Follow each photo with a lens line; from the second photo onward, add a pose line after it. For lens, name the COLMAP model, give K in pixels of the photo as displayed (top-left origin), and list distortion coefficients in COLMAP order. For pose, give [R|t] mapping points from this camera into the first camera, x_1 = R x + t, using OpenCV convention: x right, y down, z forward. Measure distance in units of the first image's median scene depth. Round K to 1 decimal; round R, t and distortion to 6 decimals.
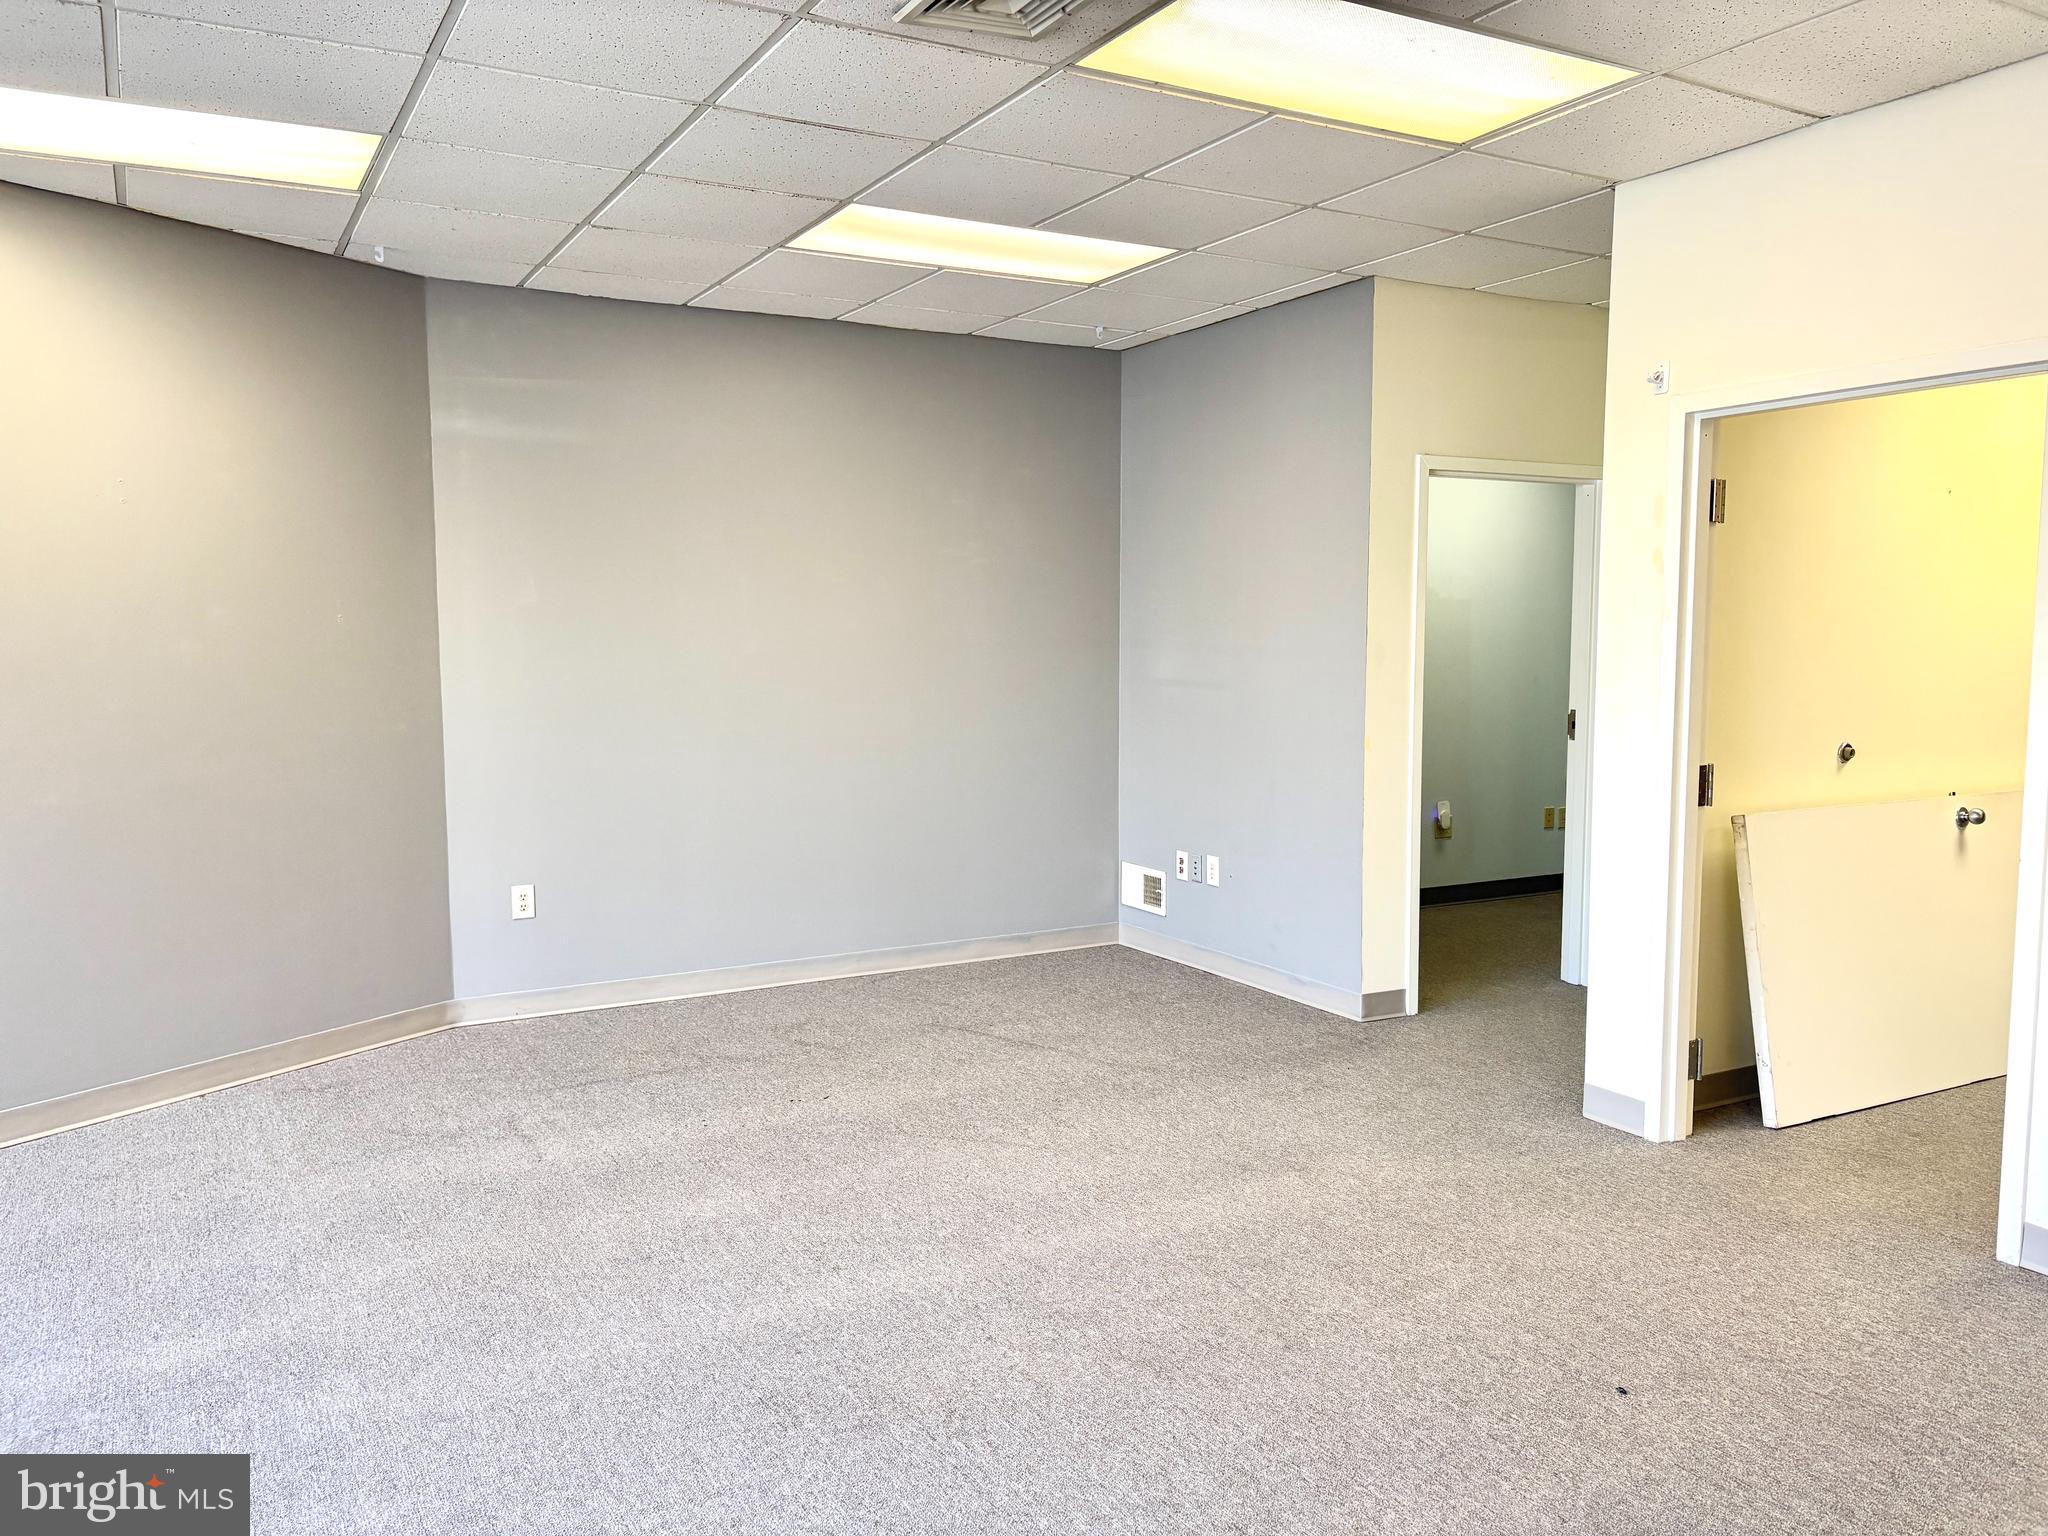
lens RADIAL K [[1529.4, 0, 1024.0], [0, 1529.4, 768.0], [0, 0, 1]] dist [0.000309, 0.003722]
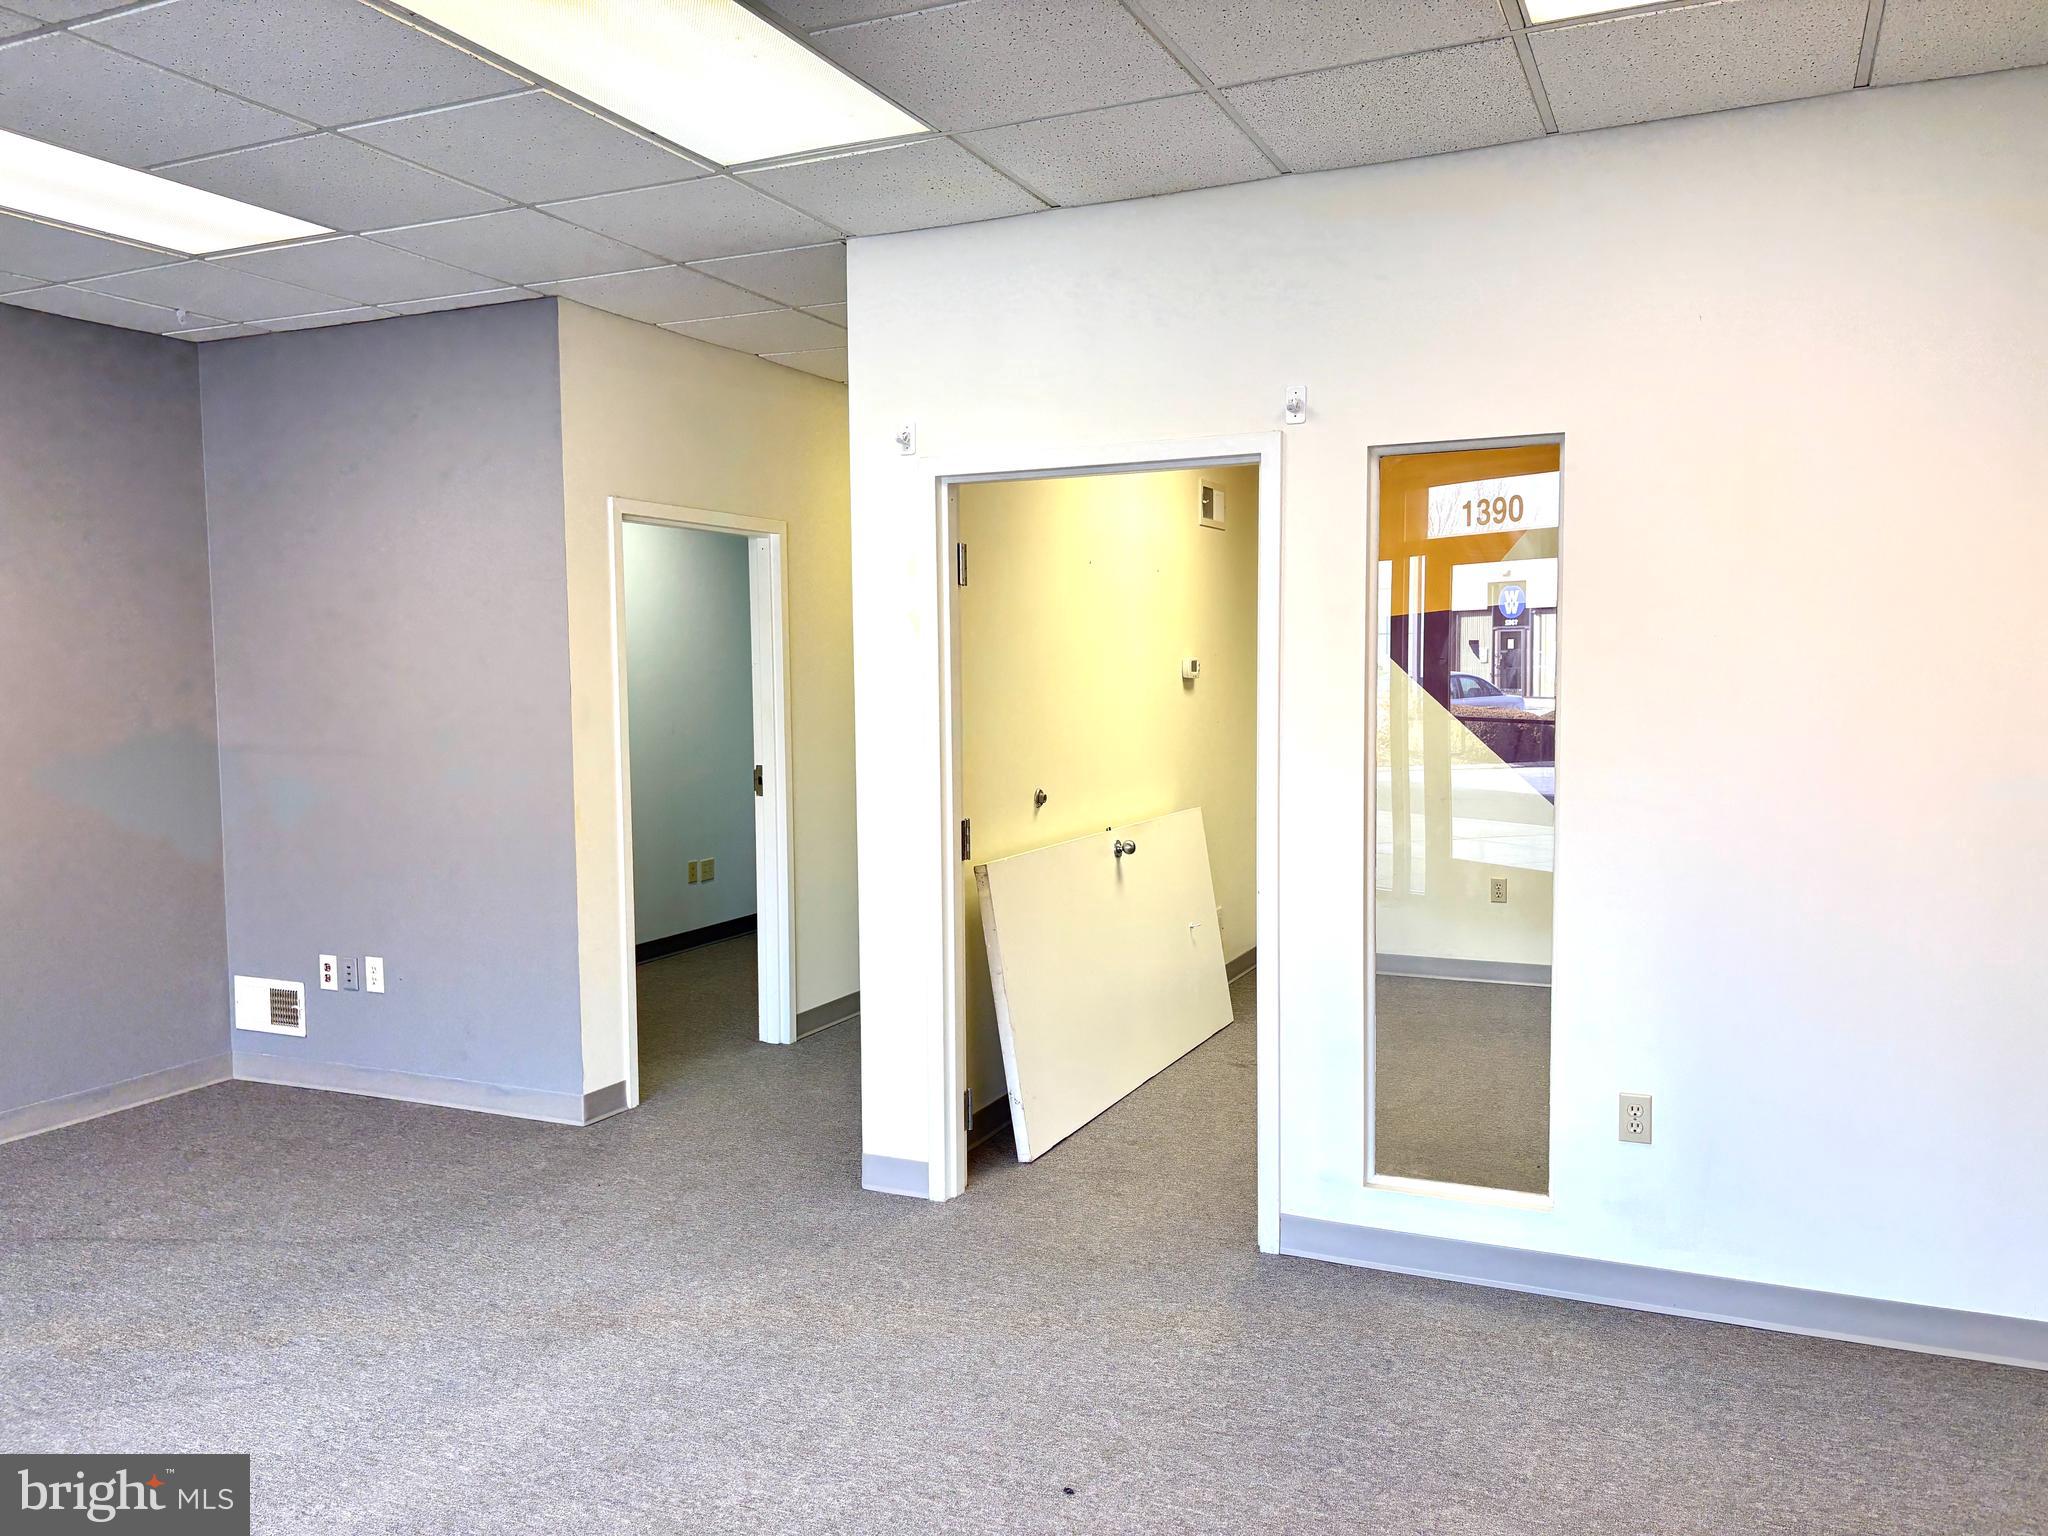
lens RADIAL K [[1540.4, 0, 1032.4], [0, 1540.4, 760.0], [0, 0, 1]] dist [0.058838, -0.044991]
pose [[0.807475, -0.039596, 0.588572, -0.107346], [0.059845, 0.998096, -0.014956, -0.020918], [-0.586859, 0.047299, 0.808307, 0.122387]]
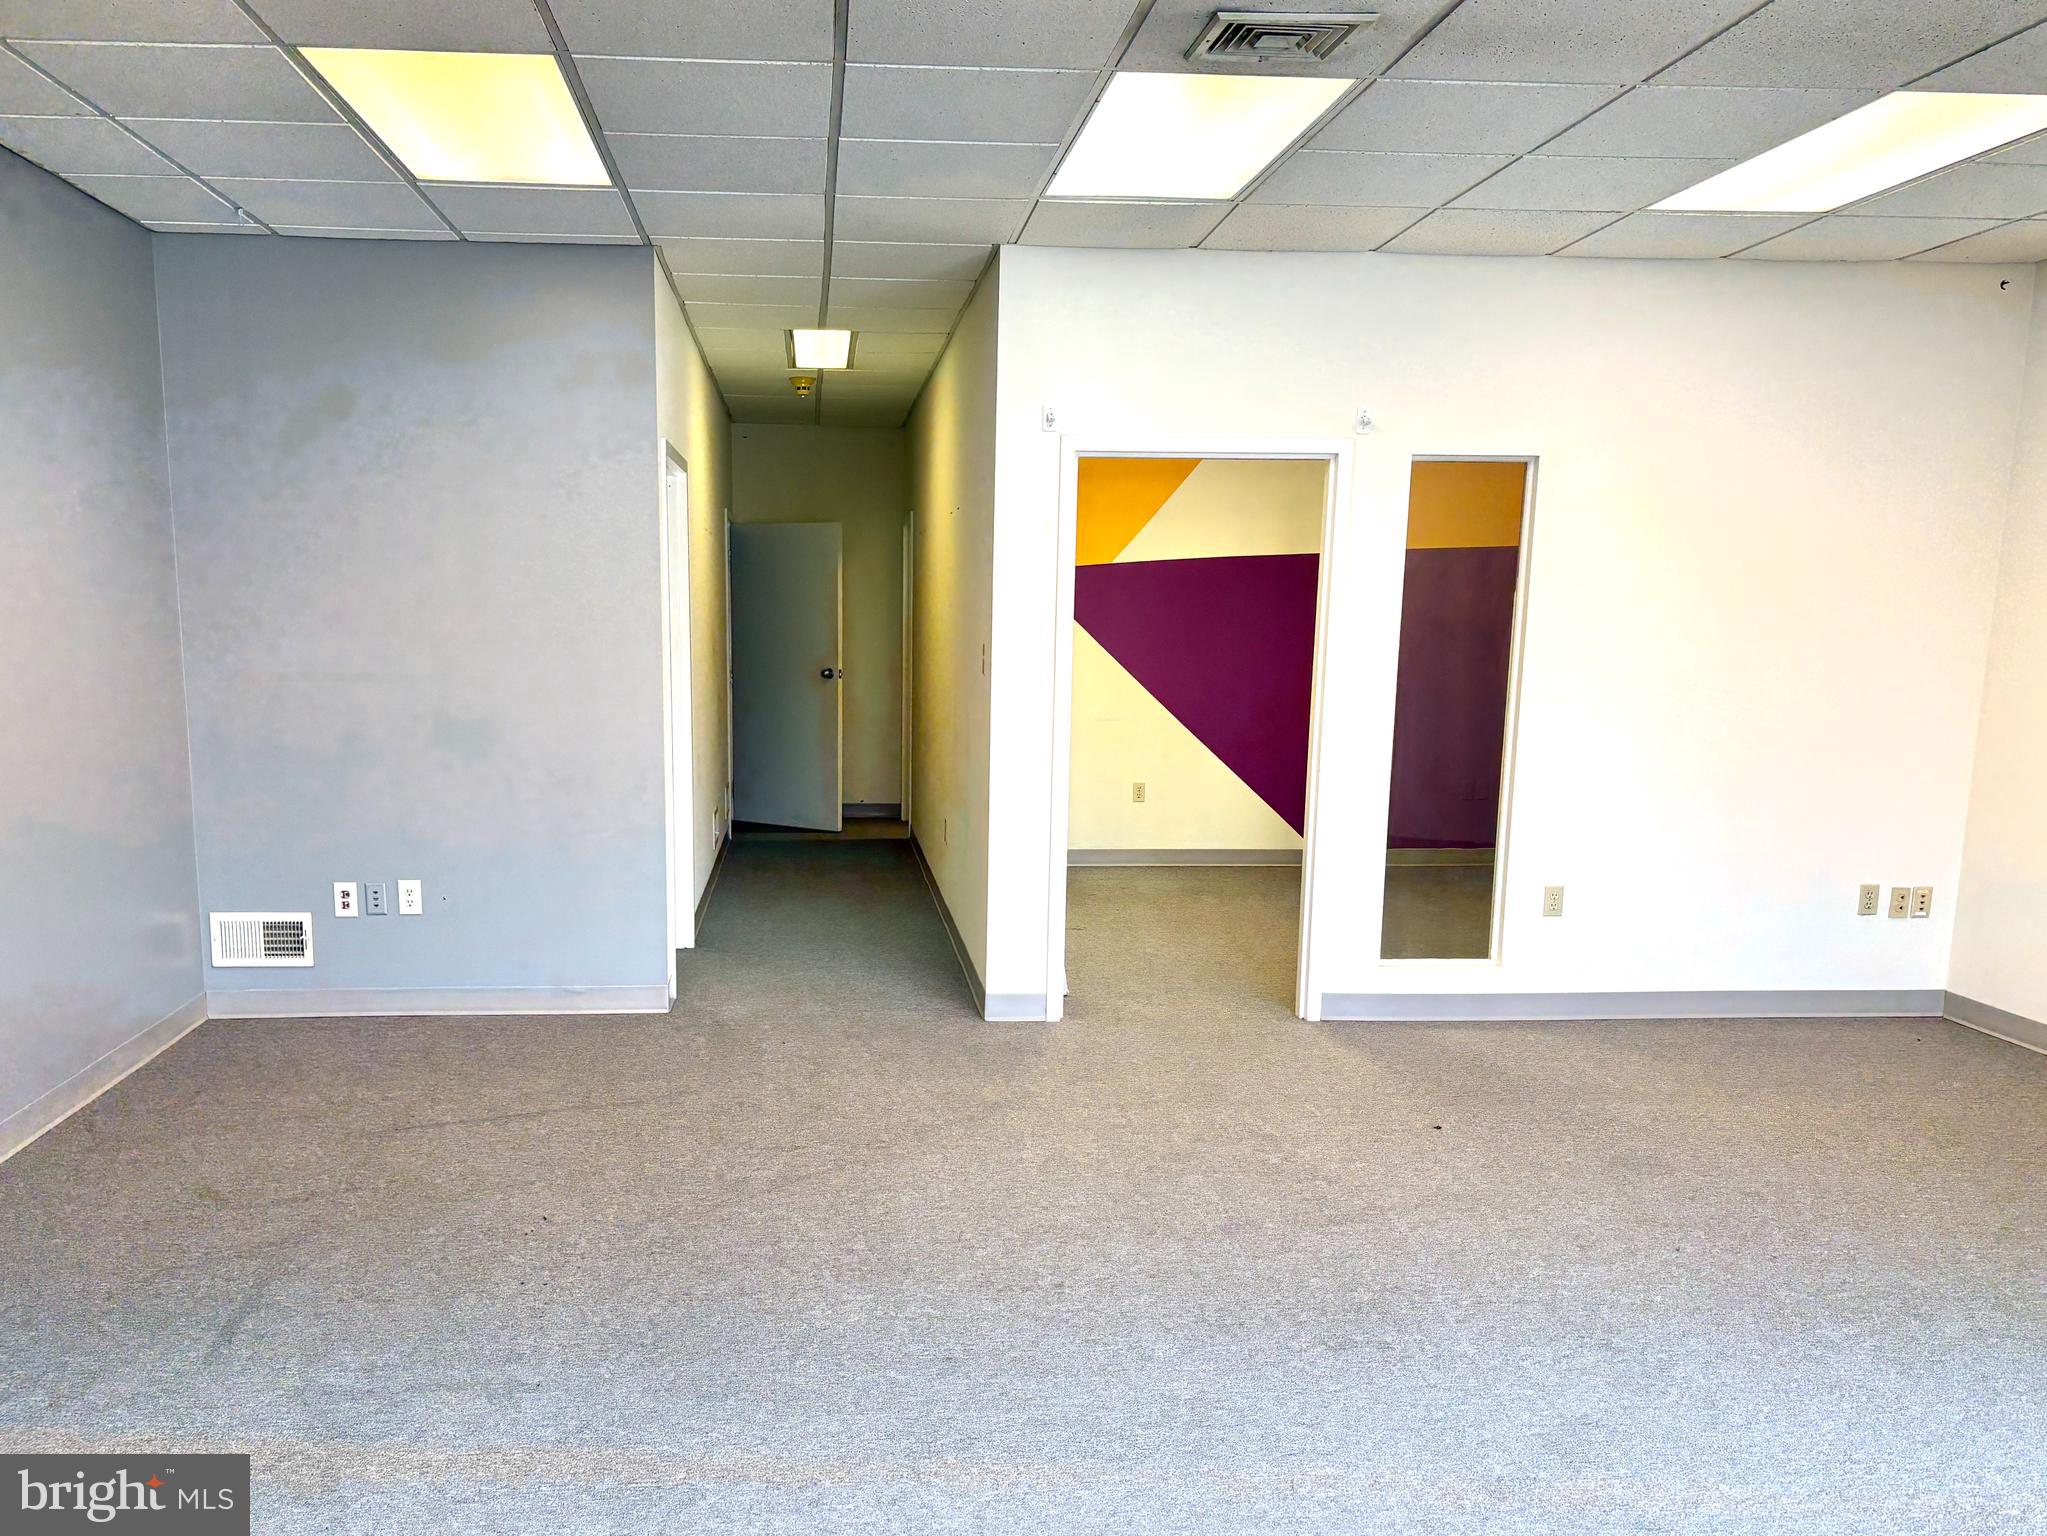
lens RADIAL K [[1528.7, 0, 1023.5], [0, 1528.7, 768.0], [0, 0, 1]] dist [0.000309, 0.003722]
pose [[0.437632, -0.077887, 0.895774, -0.634591], [0.075747, 0.995893, 0.049586, -0.027633], [-0.895958, 0.046152, 0.441735, 0.404887]]
